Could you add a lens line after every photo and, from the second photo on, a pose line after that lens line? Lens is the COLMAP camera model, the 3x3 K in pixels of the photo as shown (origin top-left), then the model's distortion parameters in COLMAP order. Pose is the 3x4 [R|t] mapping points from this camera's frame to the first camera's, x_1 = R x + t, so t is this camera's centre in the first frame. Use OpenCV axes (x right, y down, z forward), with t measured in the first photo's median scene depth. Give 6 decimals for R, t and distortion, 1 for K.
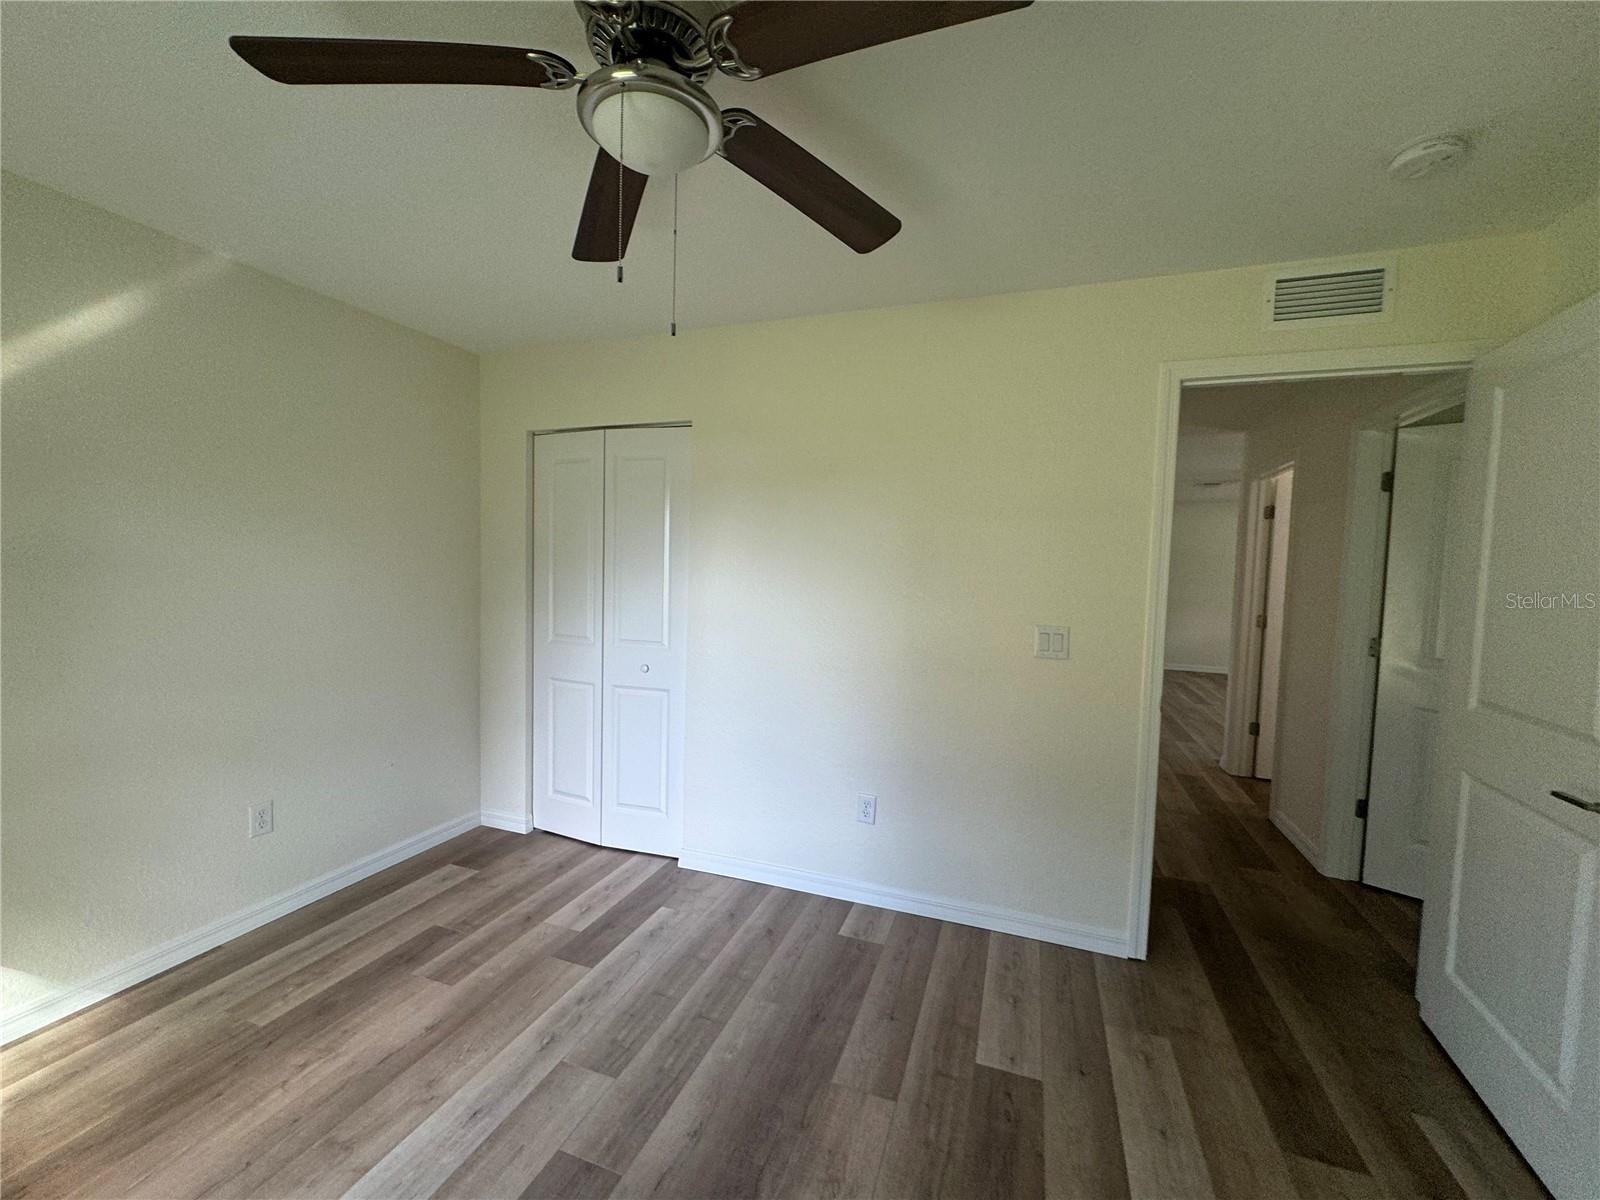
lens RADIAL K [[642.4, 0, 798.7], [0, 642.4, 600.2], [0, 0, 1]] dist [-0.000725, 0.000222]
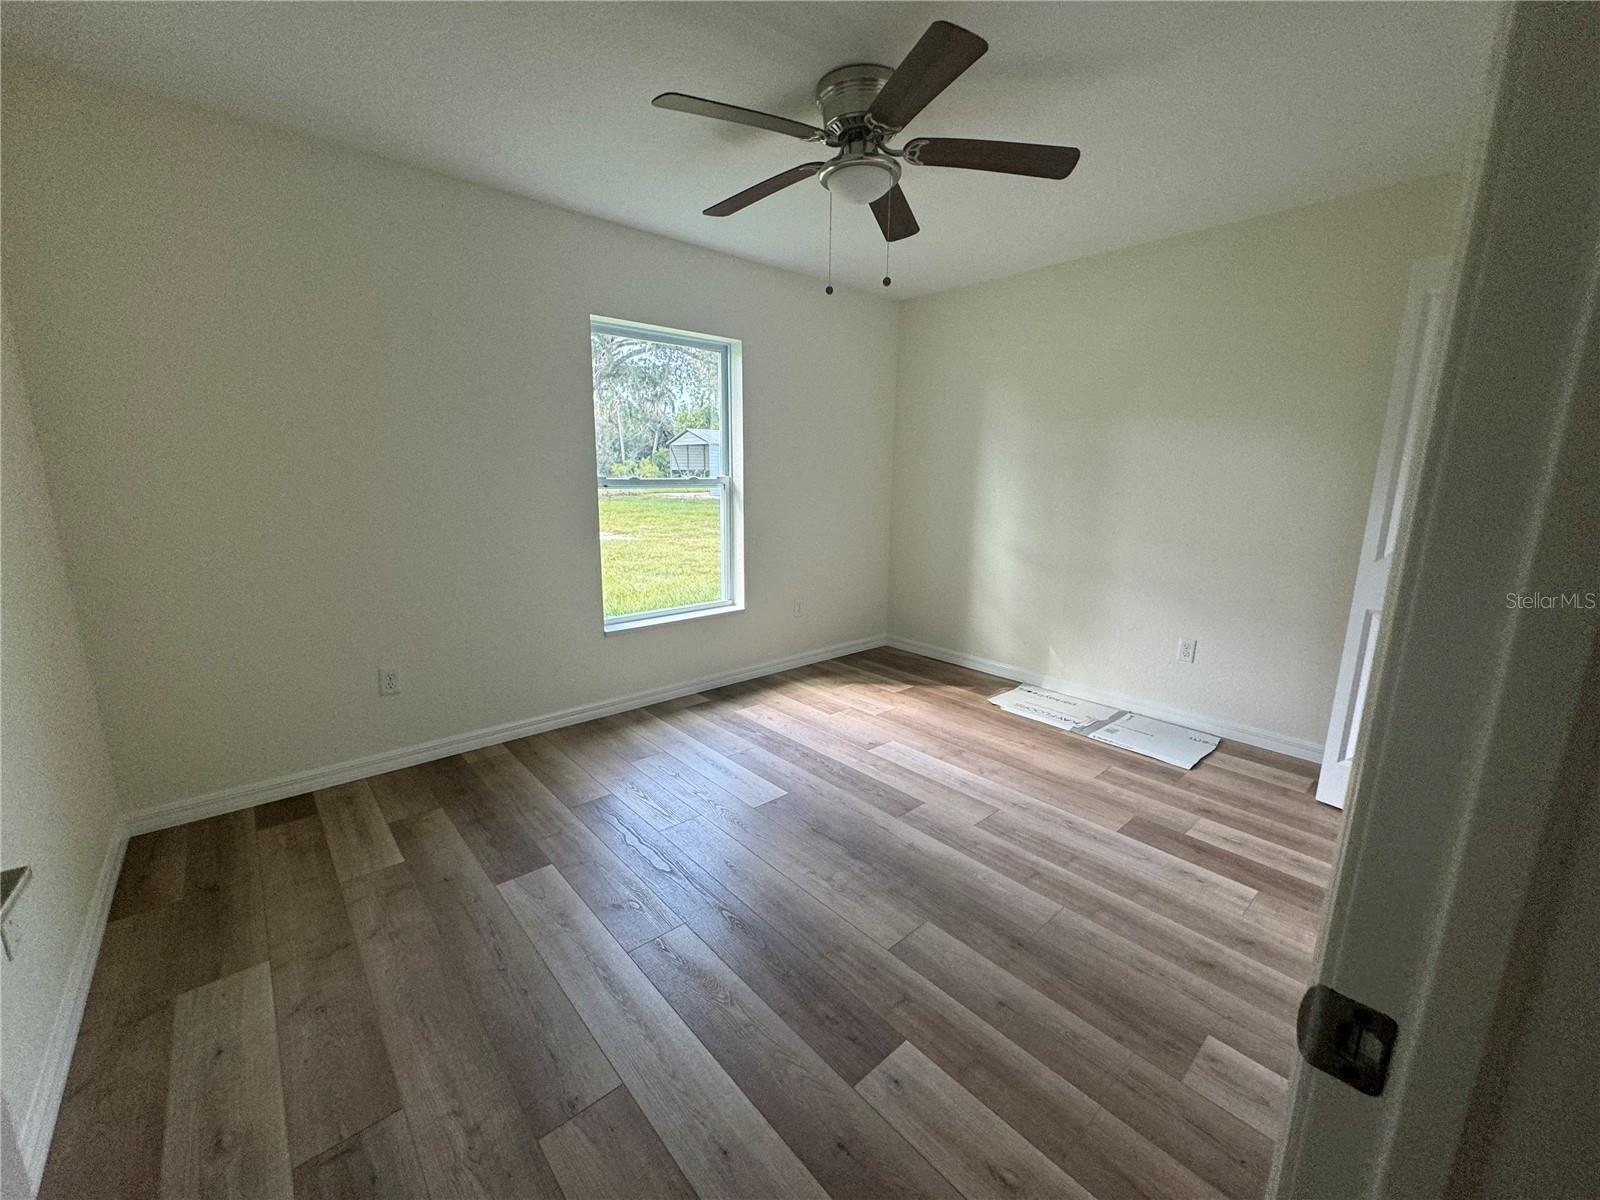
lens RADIAL K [[640.5, 0, 799.6], [0, 640.5, 600.6], [0, 0, 1]] dist [-0.003424, 0.001083]
pose [[-0.474177, 0.145242, -0.868367, 0.960442], [-0.074414, 0.976158, 0.203905, 0.028634], [0.877279, 0.161306, -0.452064, 1.161244]]
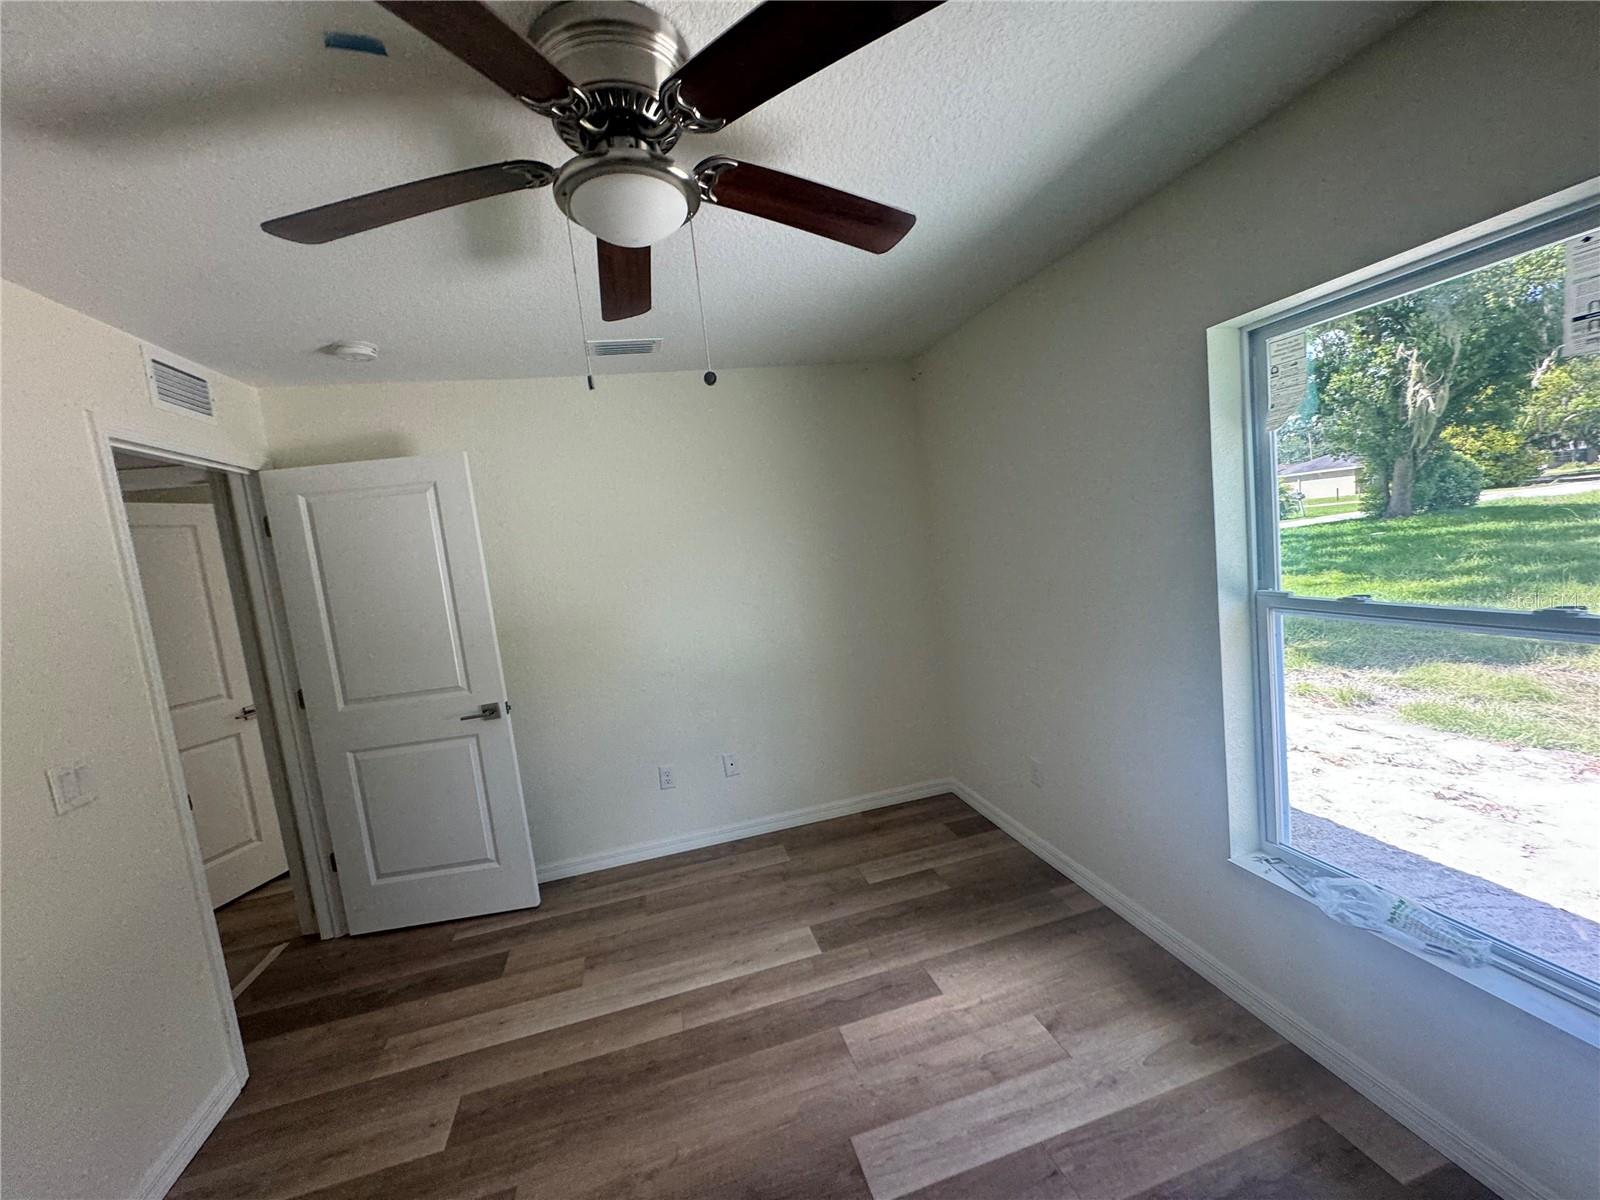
lens RADIAL K [[640.5, 0, 799.6], [0, 640.5, 600.6], [0, 0, 1]] dist [-0.003424, 0.001083]
pose [[-0.571478, -0.047204, 0.819259, -0.777194], [0.147305, 0.976227, 0.159001, -0.157405], [-0.807288, 0.211547, -0.550939, 0.927484]]
